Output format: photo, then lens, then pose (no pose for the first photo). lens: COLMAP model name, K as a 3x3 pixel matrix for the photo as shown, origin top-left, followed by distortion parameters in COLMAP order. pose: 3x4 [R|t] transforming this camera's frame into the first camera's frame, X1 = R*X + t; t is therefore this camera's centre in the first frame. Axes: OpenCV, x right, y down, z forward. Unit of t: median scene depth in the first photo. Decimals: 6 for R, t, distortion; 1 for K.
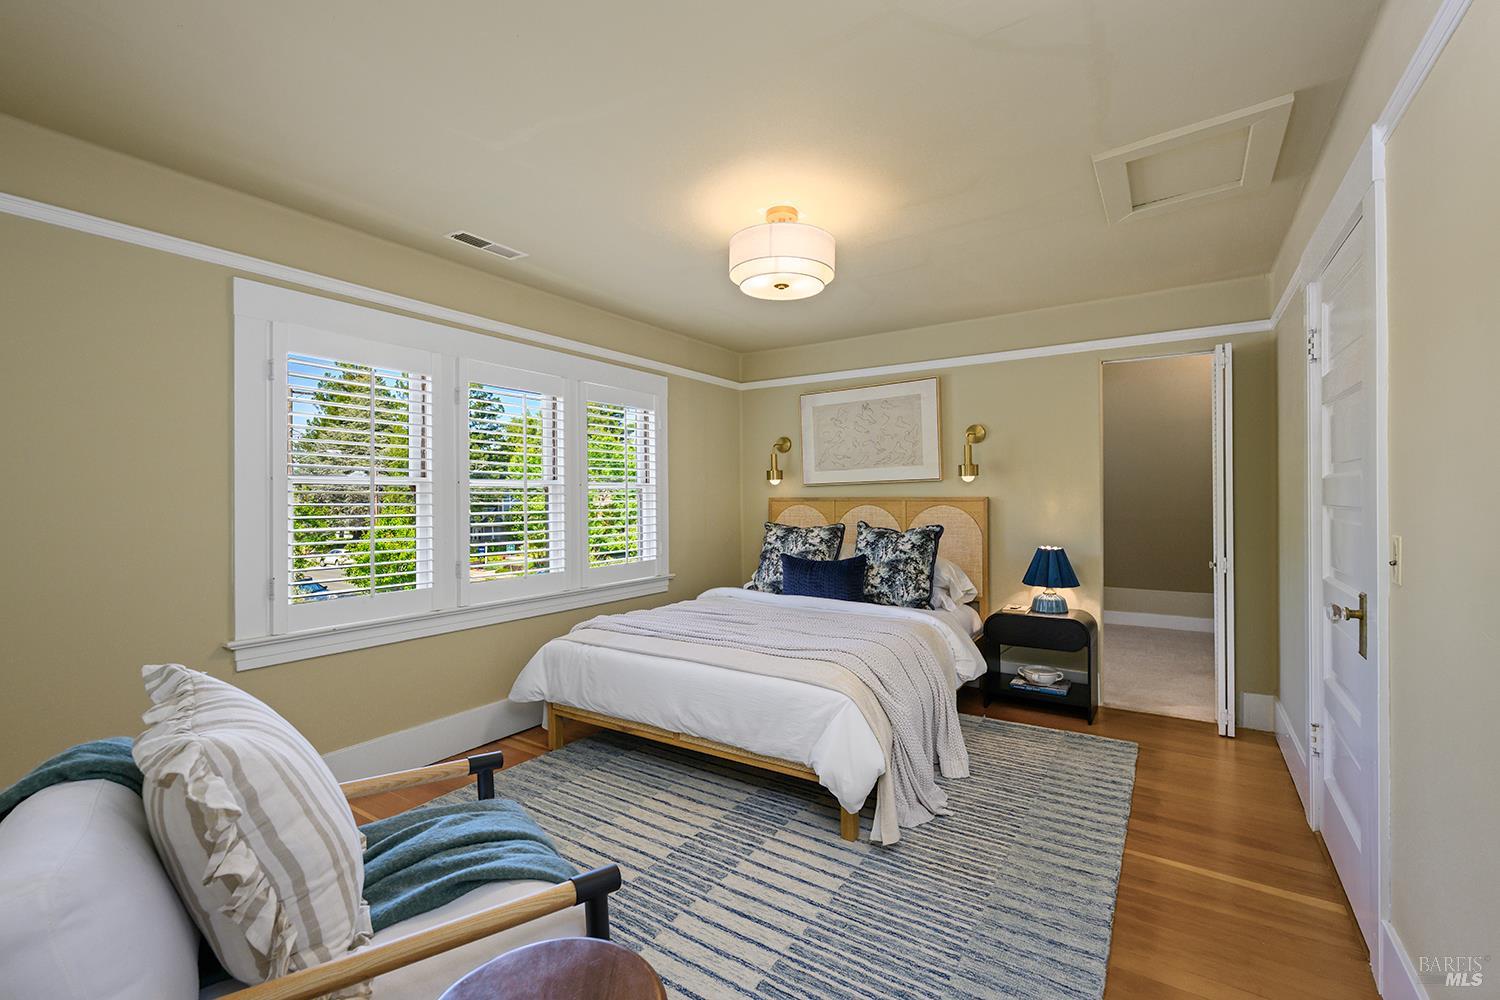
lens RADIAL K [[644.1, 0, 750.0], [0, 644.1, 500.0], [0, 0, 1]] dist [-0.000659, 0.000058]
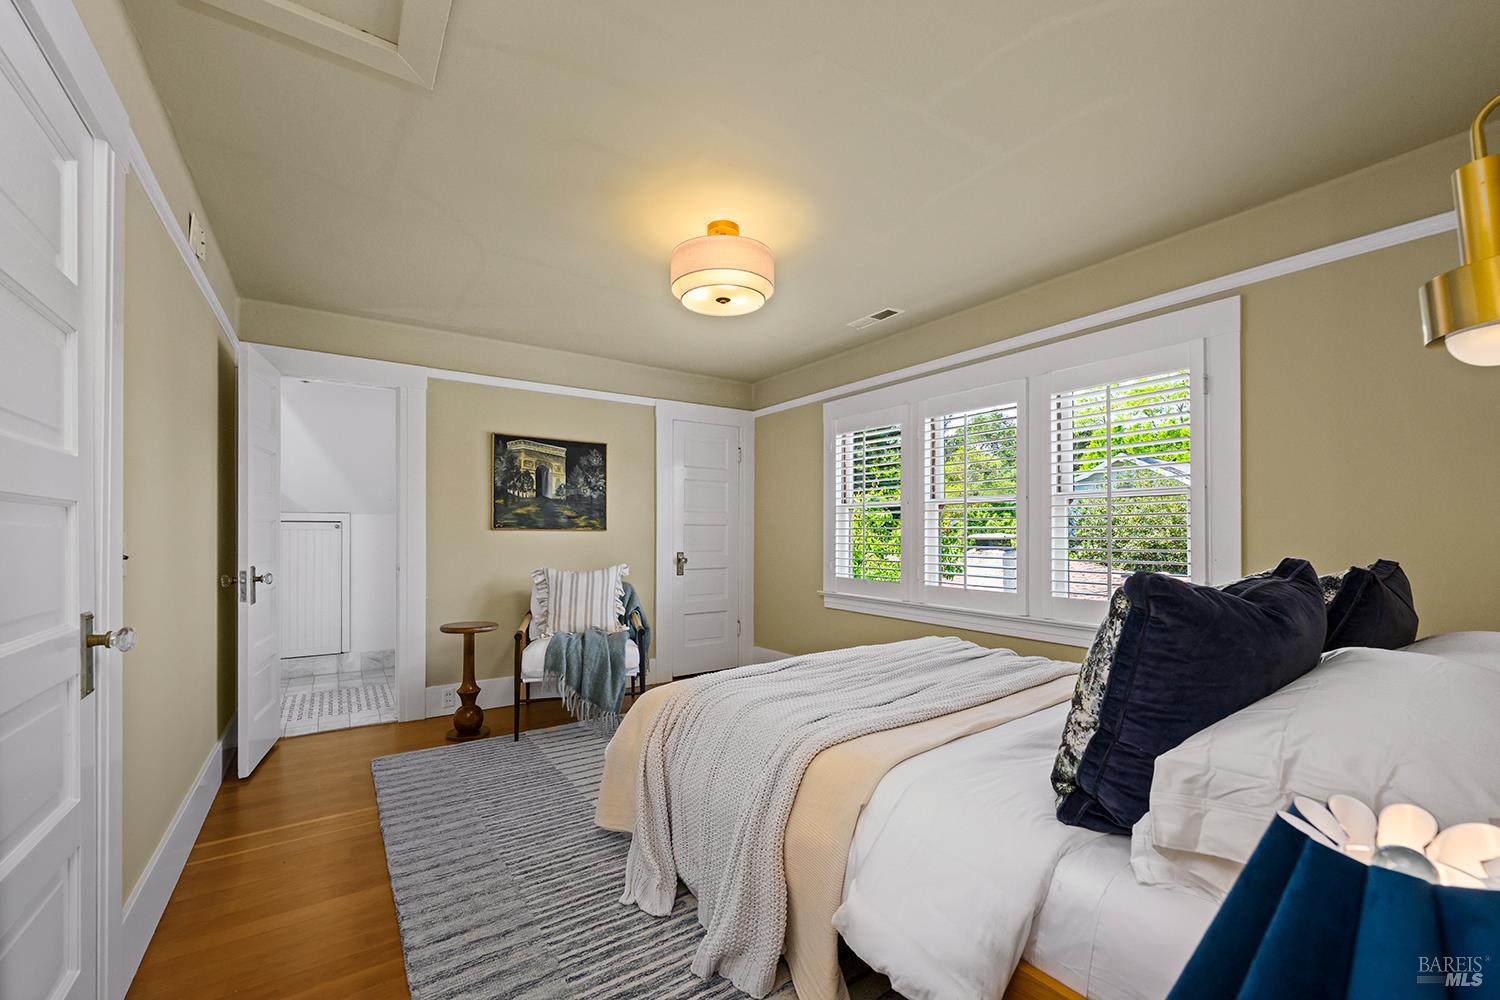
lens RADIAL K [[608.8, 0, 751.7], [0, 608.8, 530.4], [0, 0, 1]] dist [-0.000190, -0.000129]
pose [[-0.376366, 0.000918, -0.926471, 1.131027], [-0.004084, 0.999988, 0.002649, 0.035531], [0.926462, 0.004781, -0.376357, 1.708246]]
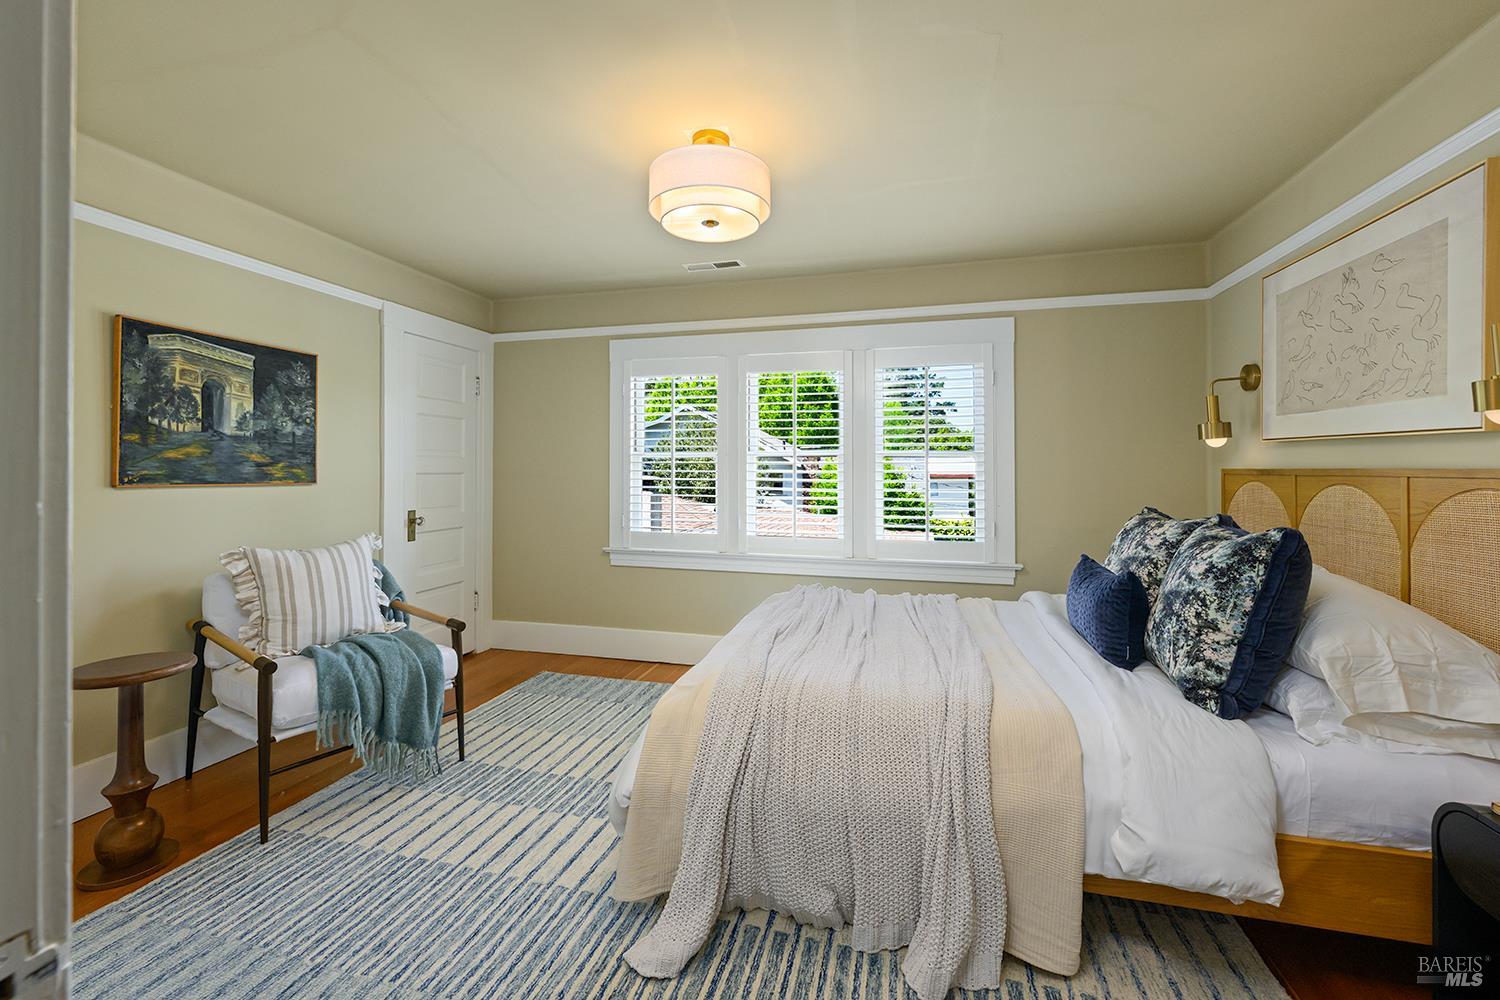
lens RADIAL K [[608.9, 0, 750.0], [0, 608.9, 466.7], [0, 0, 1]] dist [-0.002374, -0.000227]
pose [[0.315246, 0.000161, -0.949010, 1.035593], [-0.008208, 0.999963, -0.002557, -0.001217], [0.948974, 0.008596, 0.315236, 0.960069]]
